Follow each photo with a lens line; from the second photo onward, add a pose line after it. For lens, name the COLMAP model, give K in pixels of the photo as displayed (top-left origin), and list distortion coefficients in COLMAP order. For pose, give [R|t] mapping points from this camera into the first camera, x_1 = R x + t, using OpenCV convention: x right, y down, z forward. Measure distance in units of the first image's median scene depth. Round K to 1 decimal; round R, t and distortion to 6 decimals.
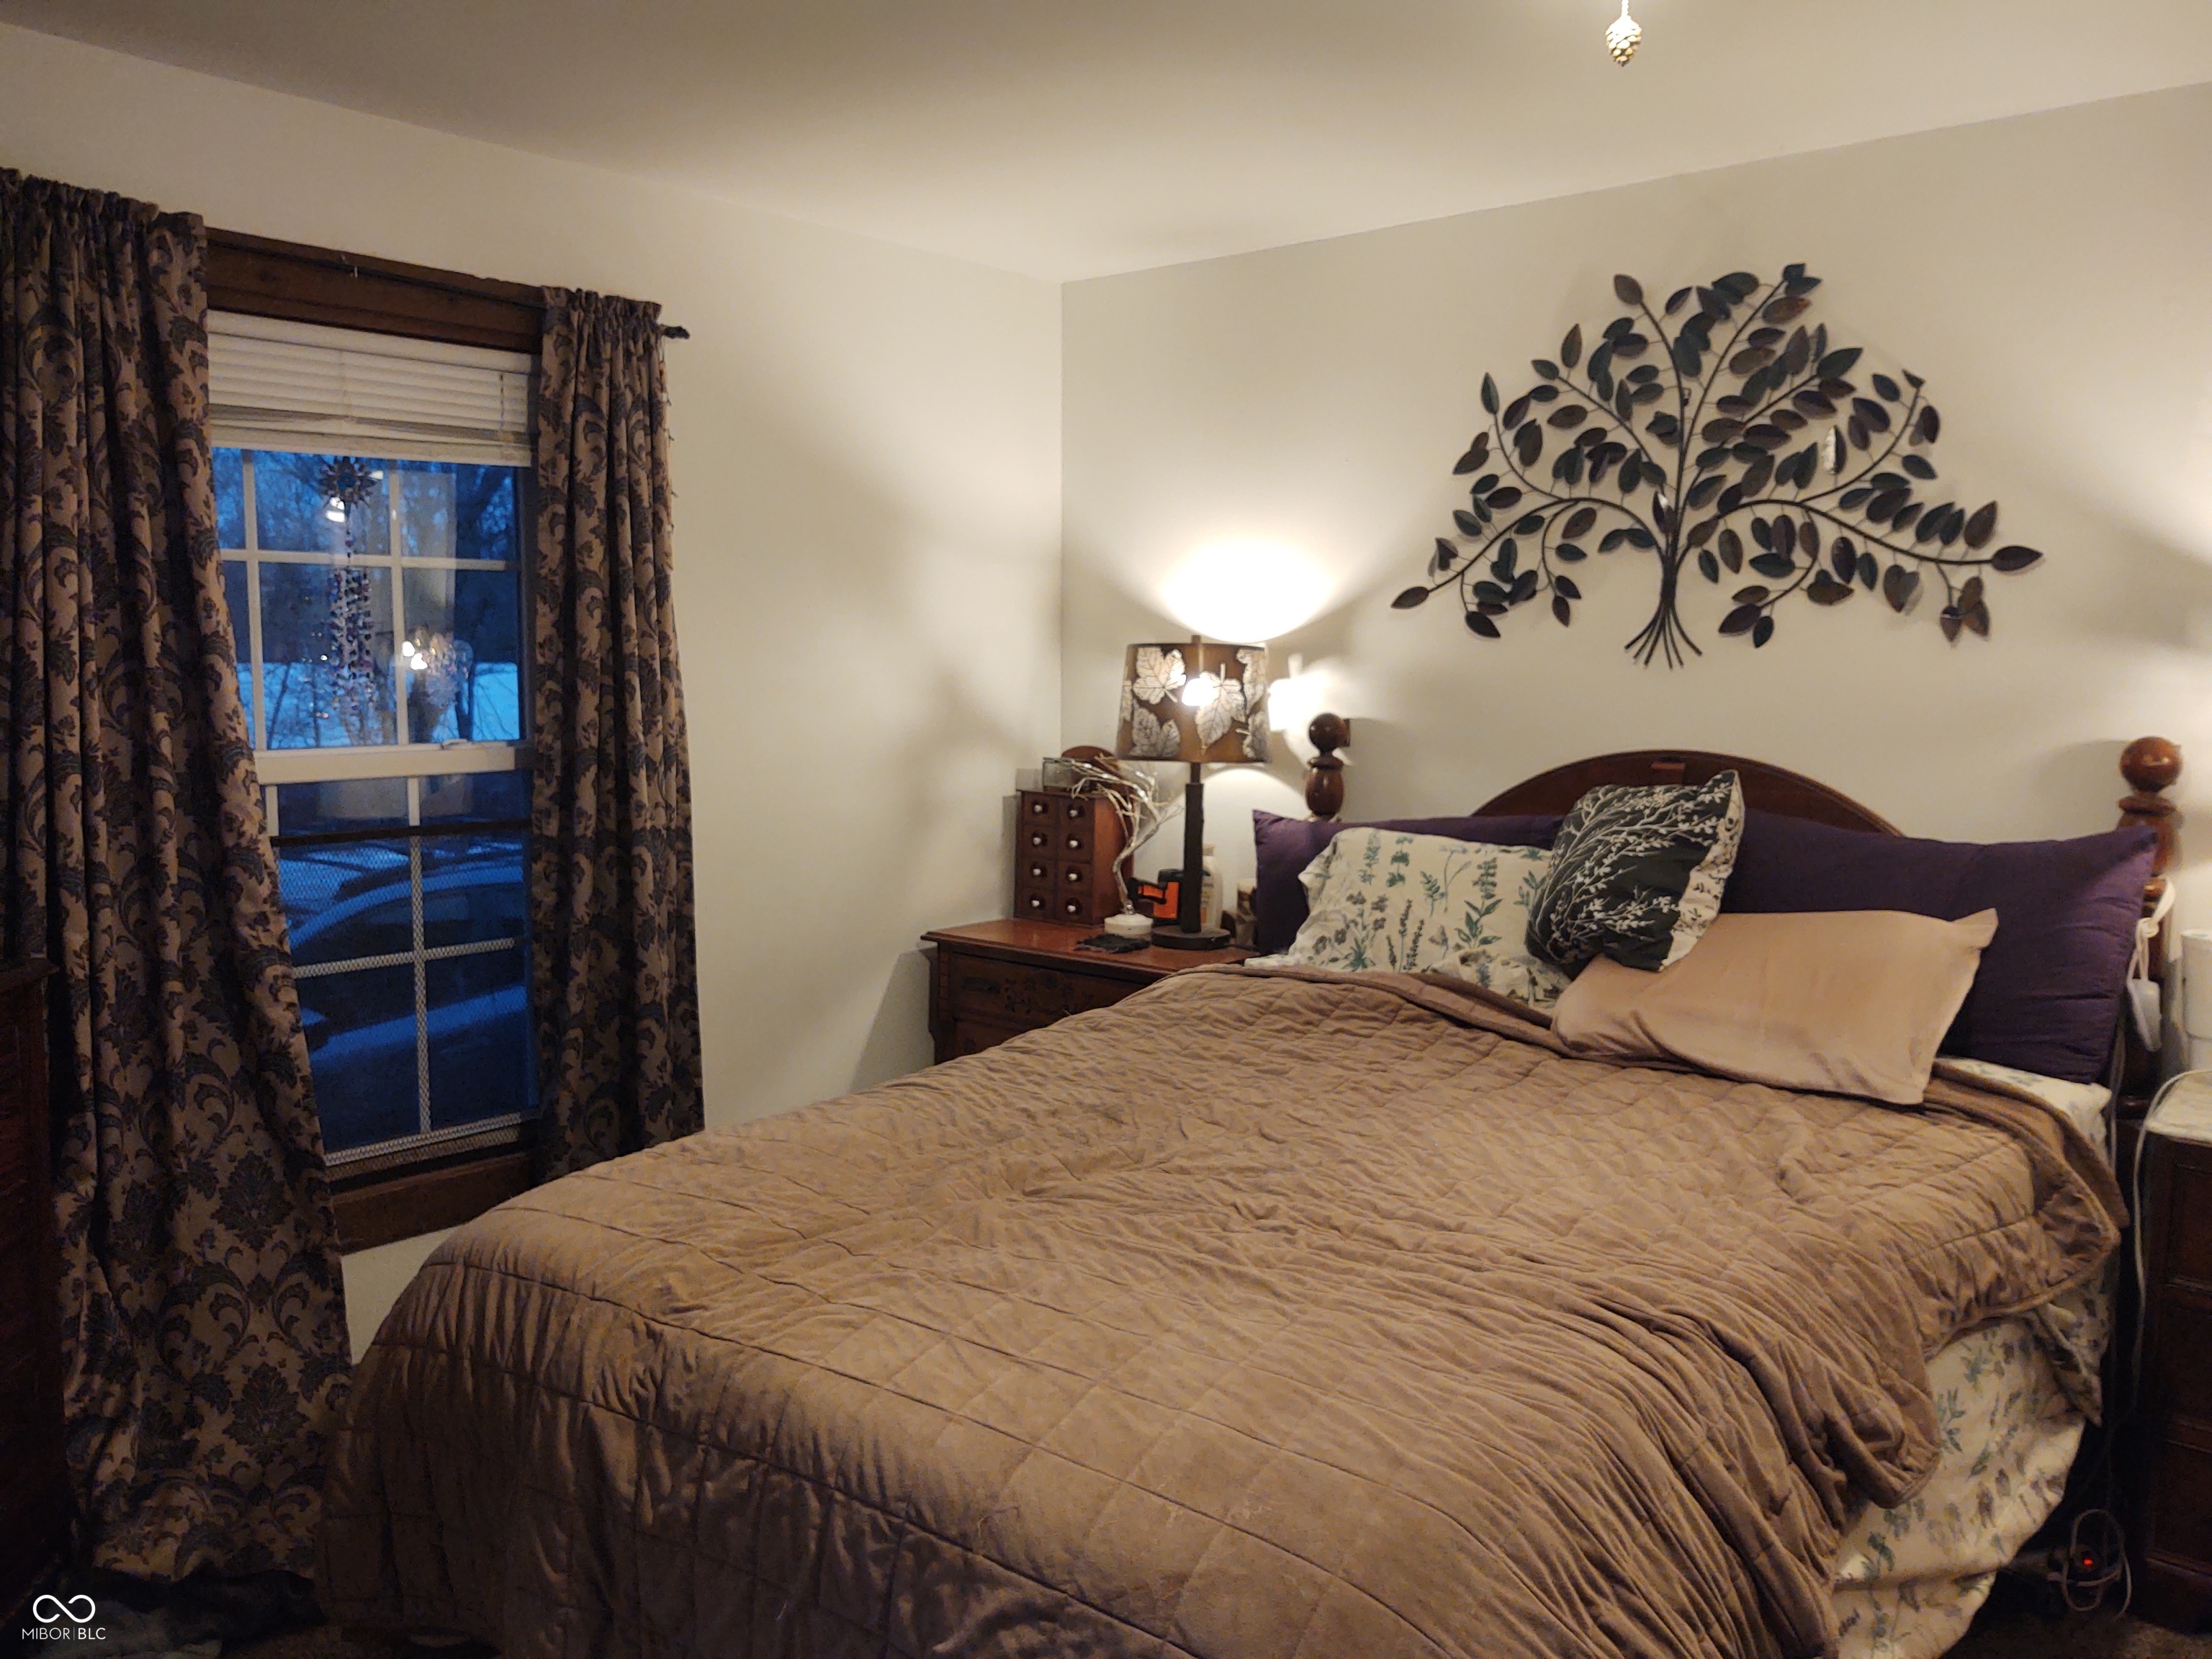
lens RADIAL K [[1688.5, 0, 1115.5], [0, 1688.5, 832.7], [0, 0, 1]] dist [0.013934, -0.037102]
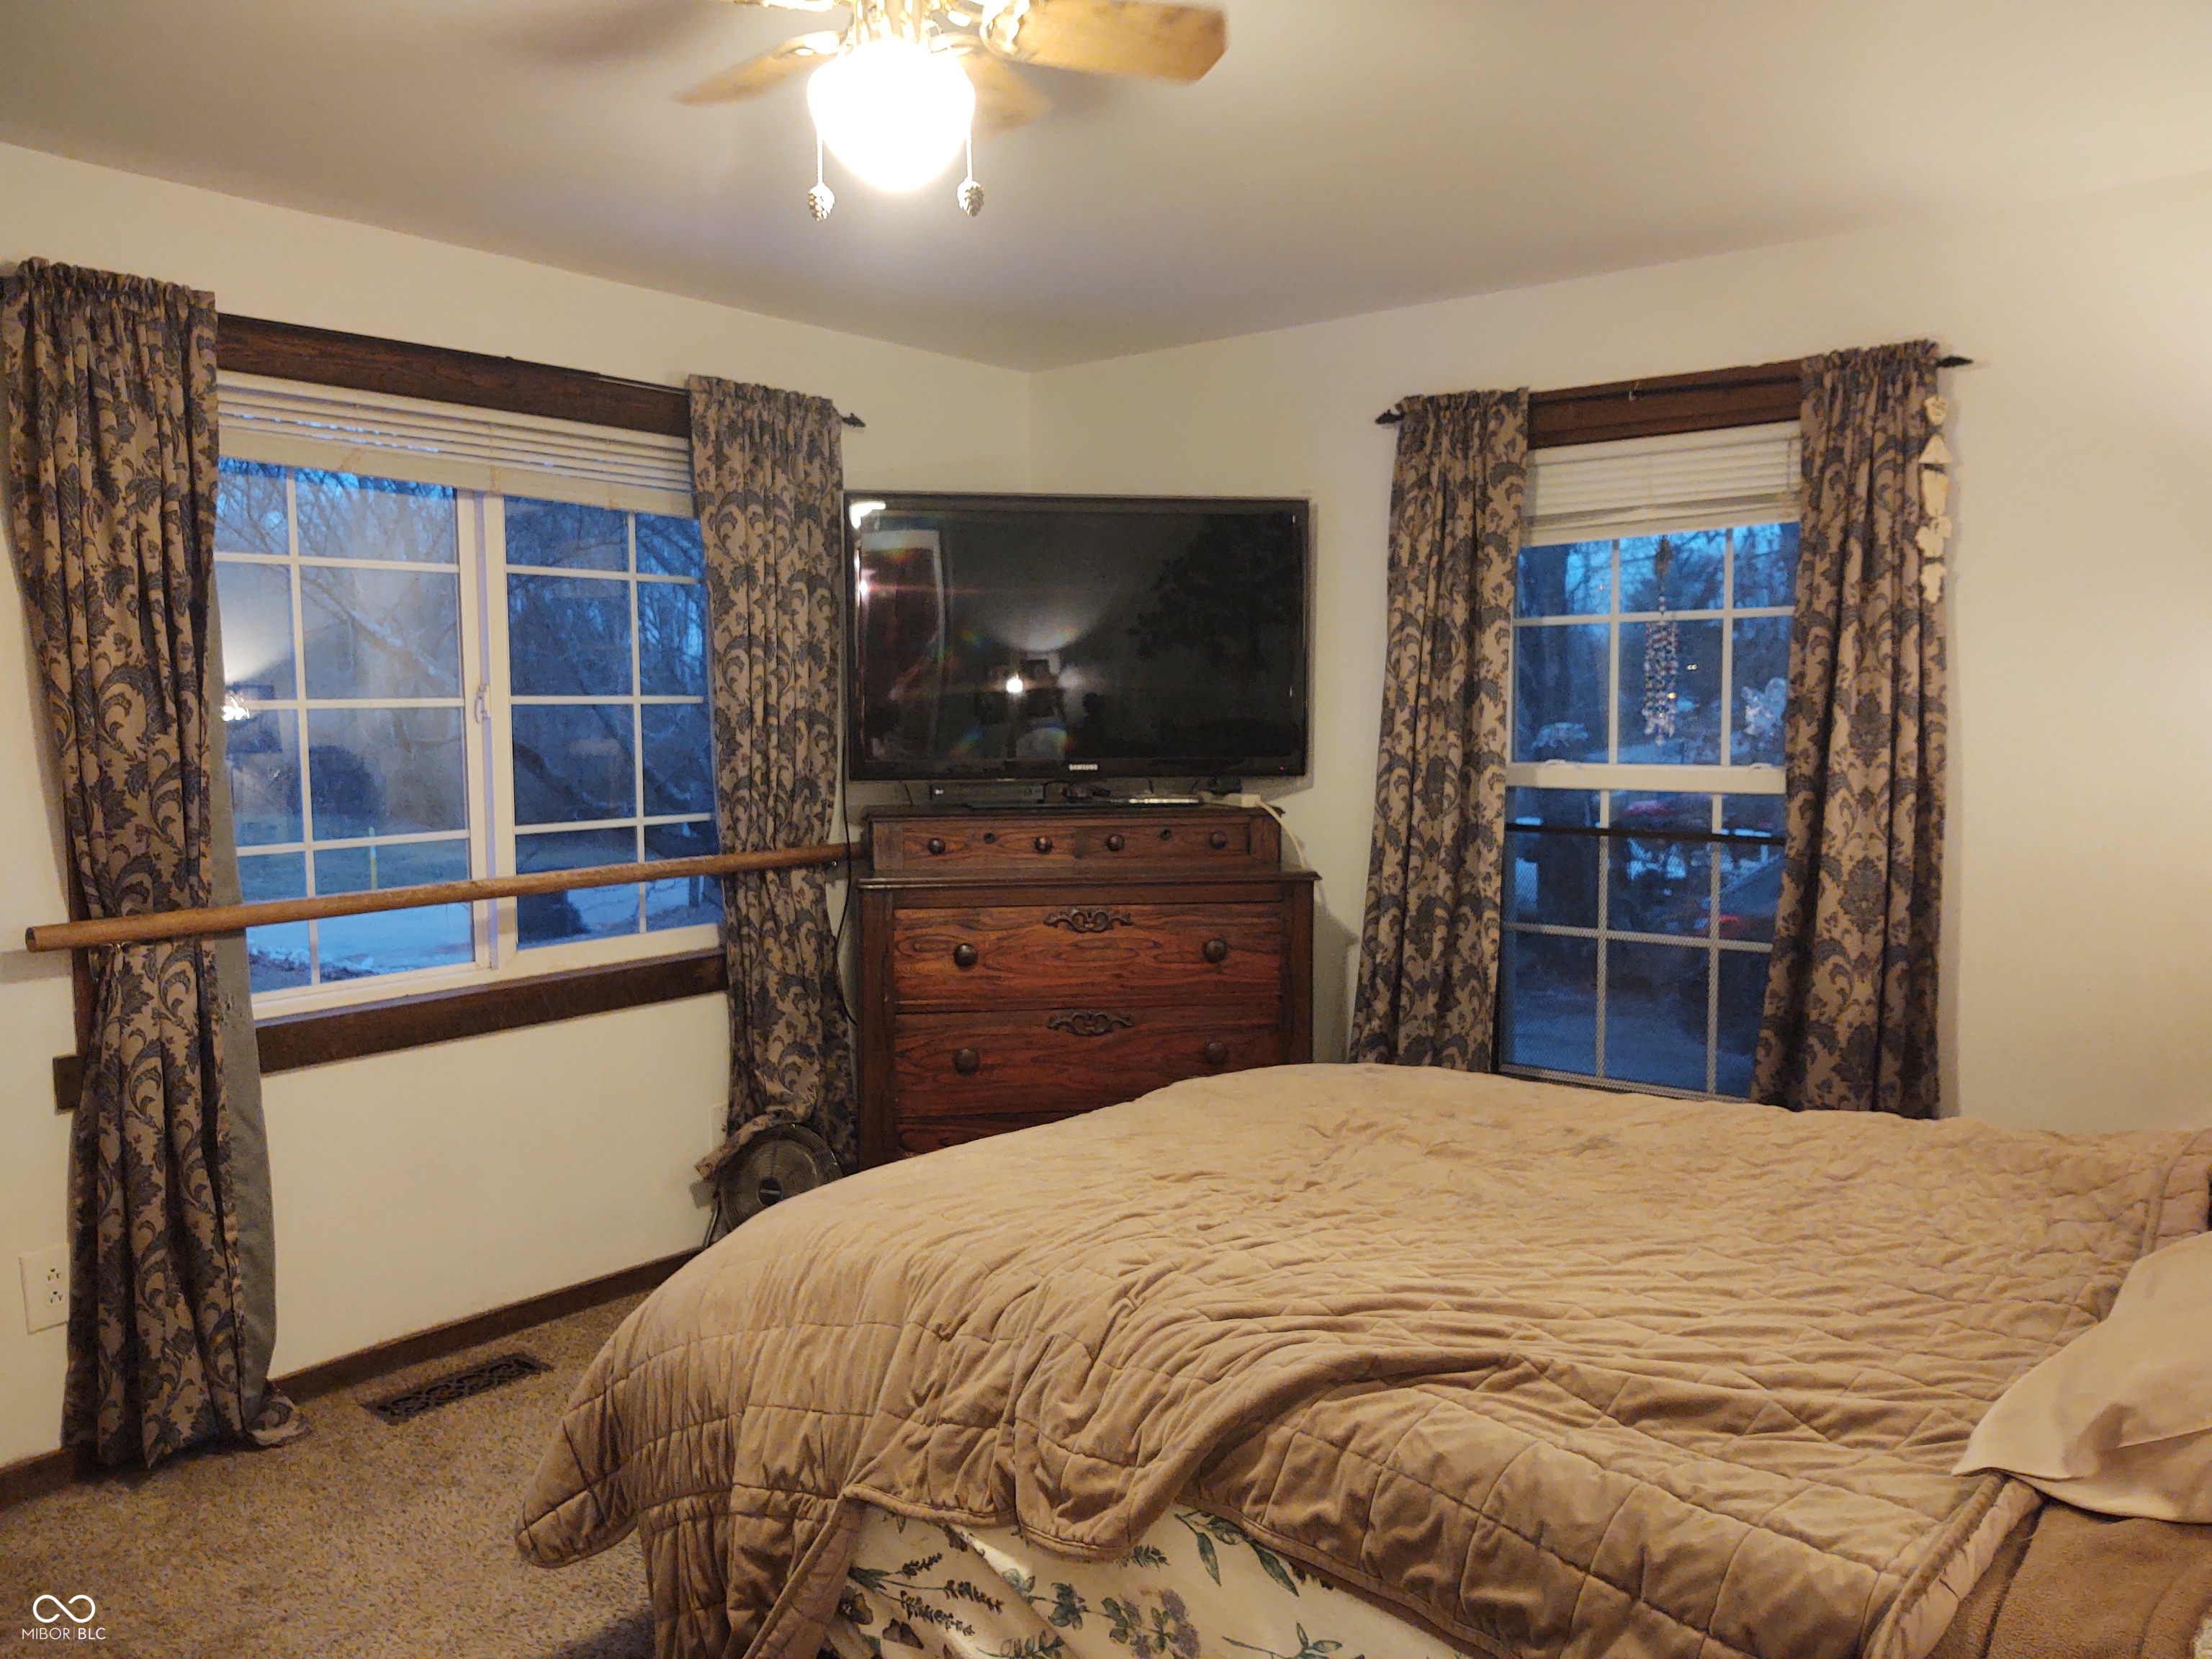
lens RADIAL K [[1688.5, 0, 1115.5], [0, 1688.5, 832.7], [0, 0, 1]] dist [0.013934, -0.037102]
pose [[0.029999, 0.060747, -0.997702, 0.799612], [-0.110983, 0.992182, 0.057074, -0.030562], [0.993369, 0.109016, 0.036506, 0.572217]]
